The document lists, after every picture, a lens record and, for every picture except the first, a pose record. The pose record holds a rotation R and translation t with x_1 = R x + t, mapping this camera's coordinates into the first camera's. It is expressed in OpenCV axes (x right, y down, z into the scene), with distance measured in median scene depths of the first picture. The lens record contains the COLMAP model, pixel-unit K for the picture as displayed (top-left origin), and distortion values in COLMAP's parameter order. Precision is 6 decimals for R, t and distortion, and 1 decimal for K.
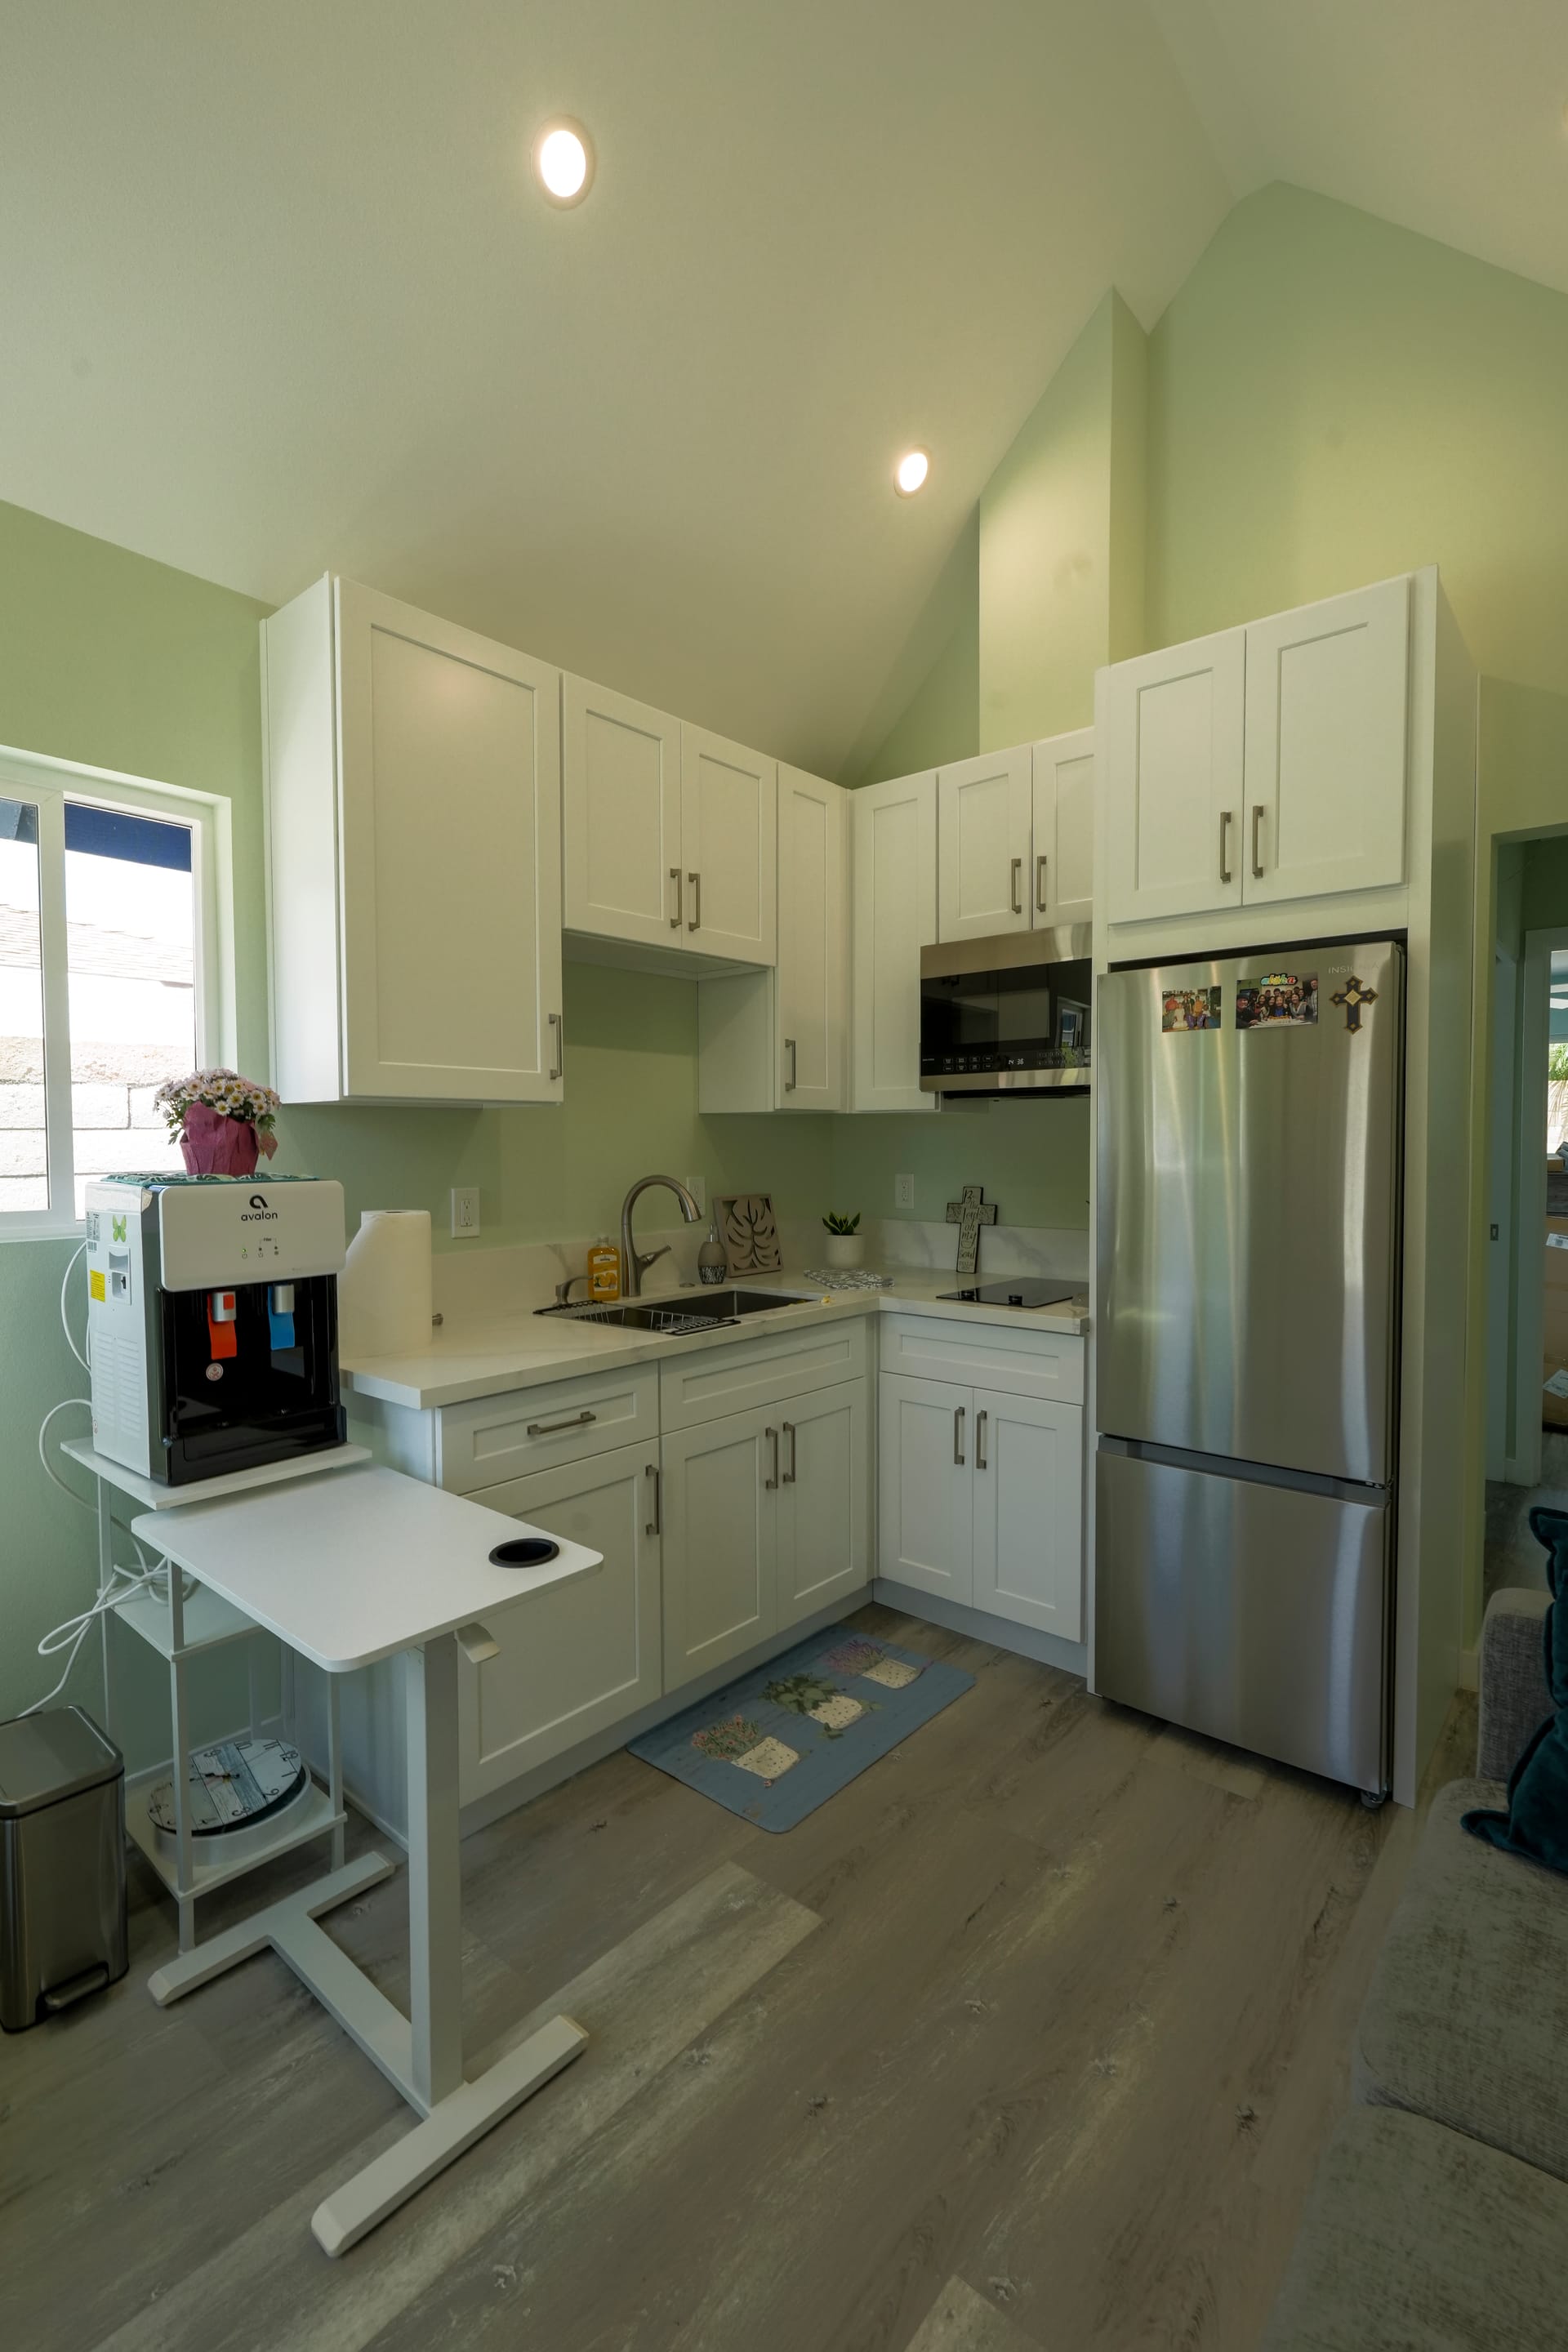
lens RADIAL K [[1041.0, 0, 784.5], [0, 1041.0, 1181.1], [0, 0, 1]] dist [0.000449, 0.000539]
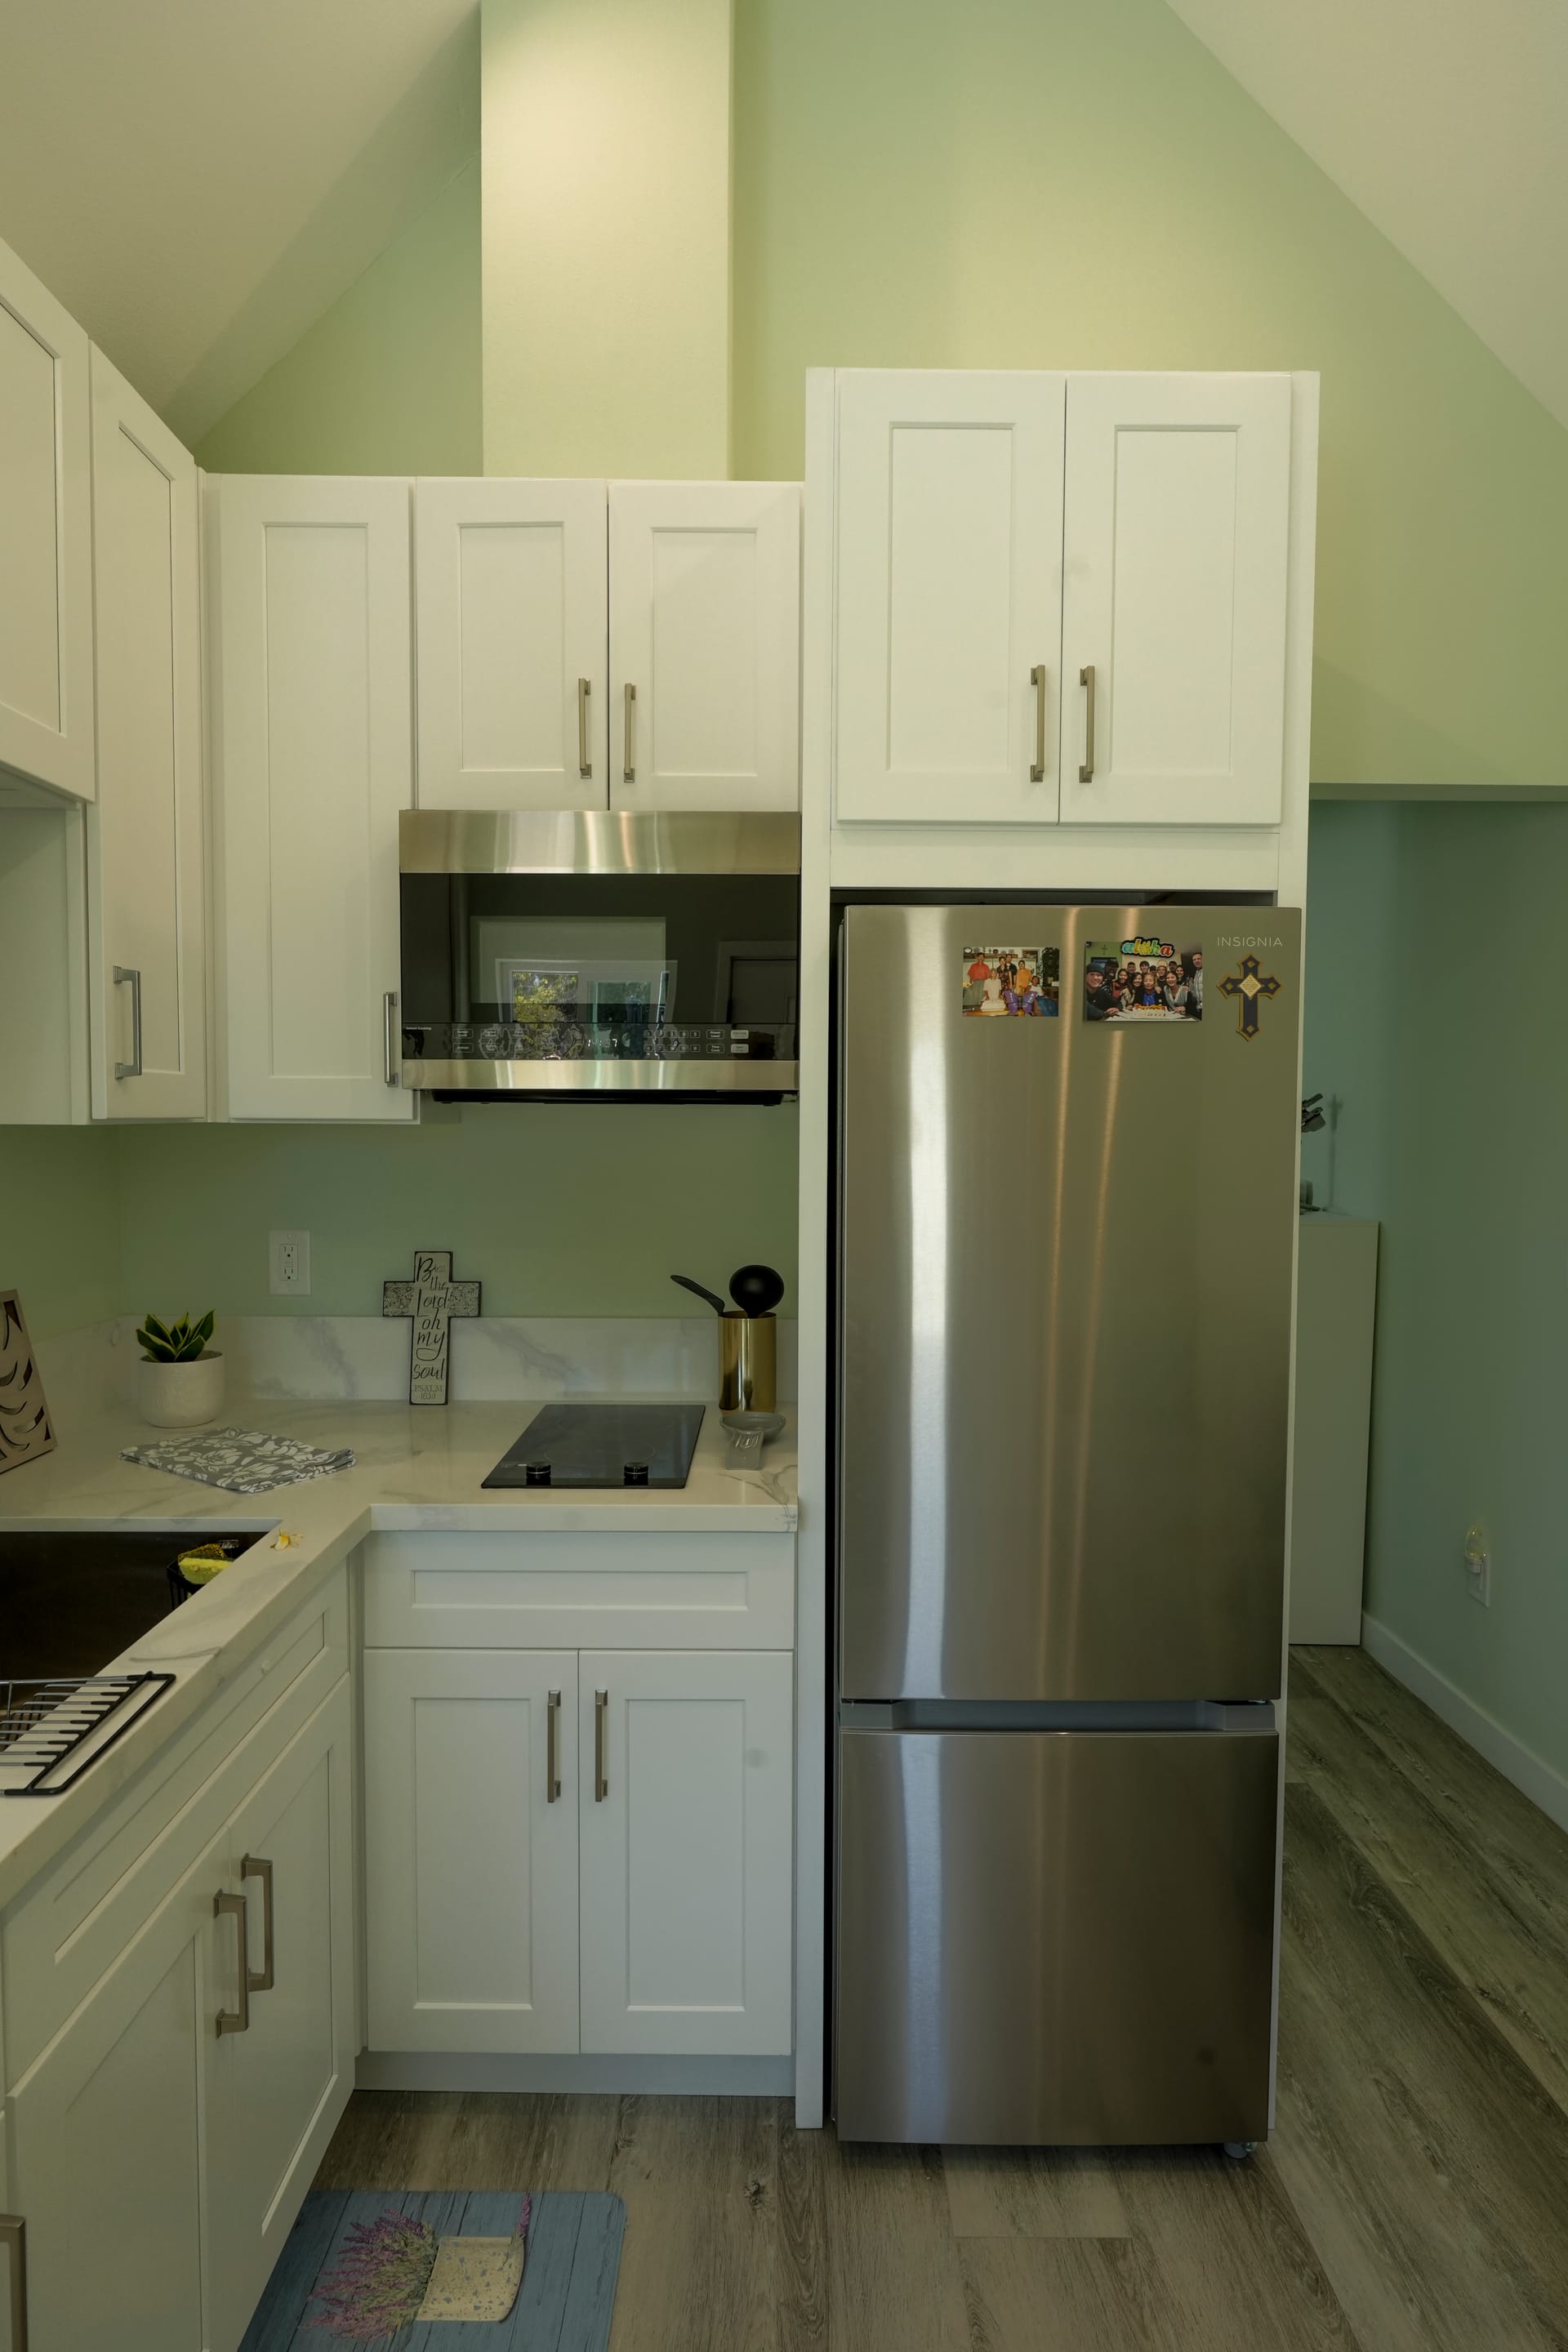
lens RADIAL K [[1286.7, 0, 784.3], [0, 1286.7, 1182.5], [0, 0, 1]] dist [0.000937, -0.000151]
pose [[0.759324, -0.024513, 0.650251, -0.192803], [0.015890, 0.999691, 0.019130, -0.063351], [-0.650518, -0.004193, 0.759479, 0.505659]]
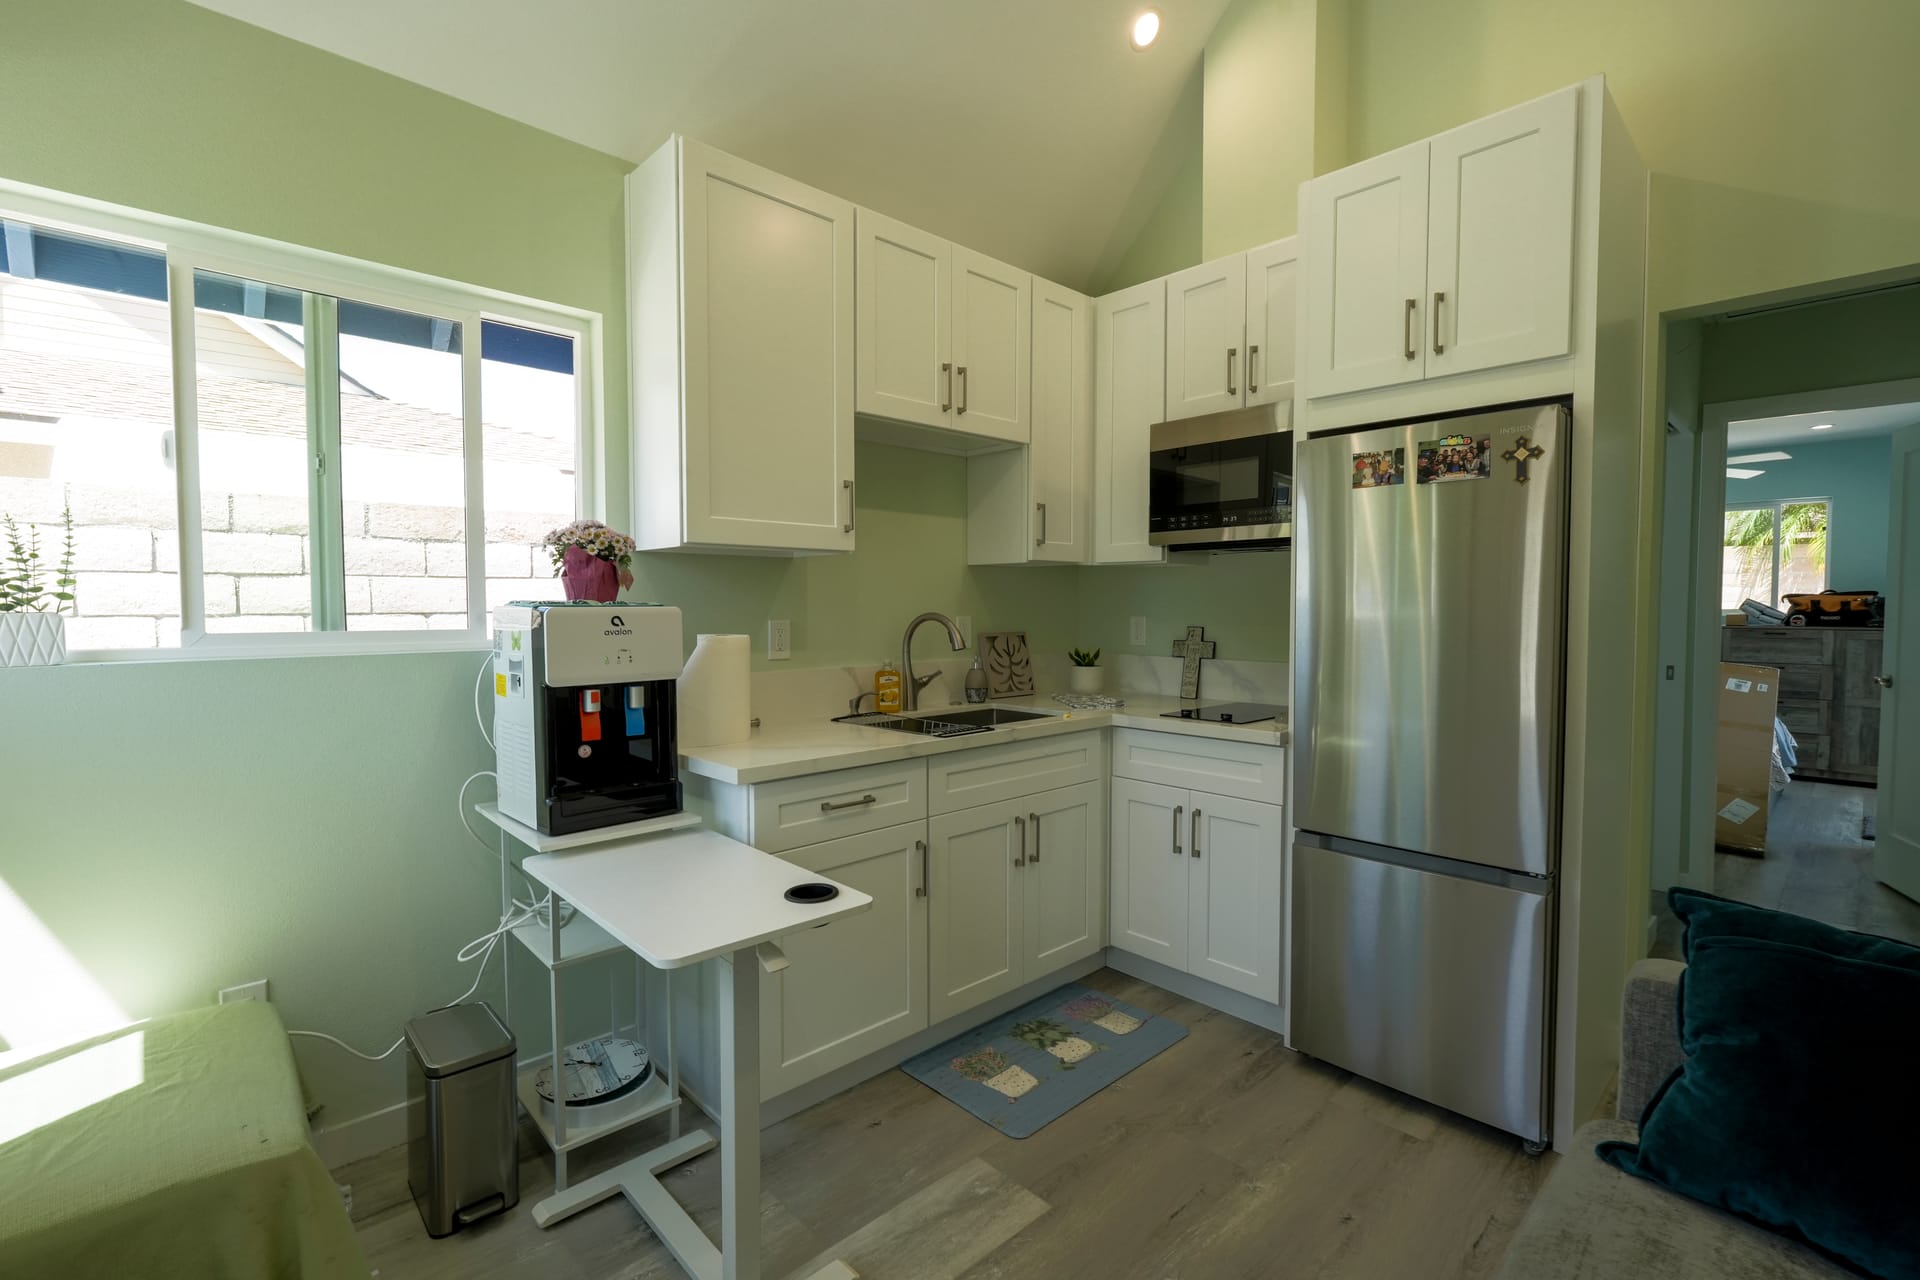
lens RADIAL K [[857.6, 0, 960.0], [0, 857.6, 640.0], [0, 0, 1]] dist [0.001646, 0.000212]
pose [[0.994352, 0.007797, -0.105844, 0.024764], [-0.007416, 0.999965, 0.003995, 0.027822], [0.105871, -0.003188, 0.994375, -0.013330]]
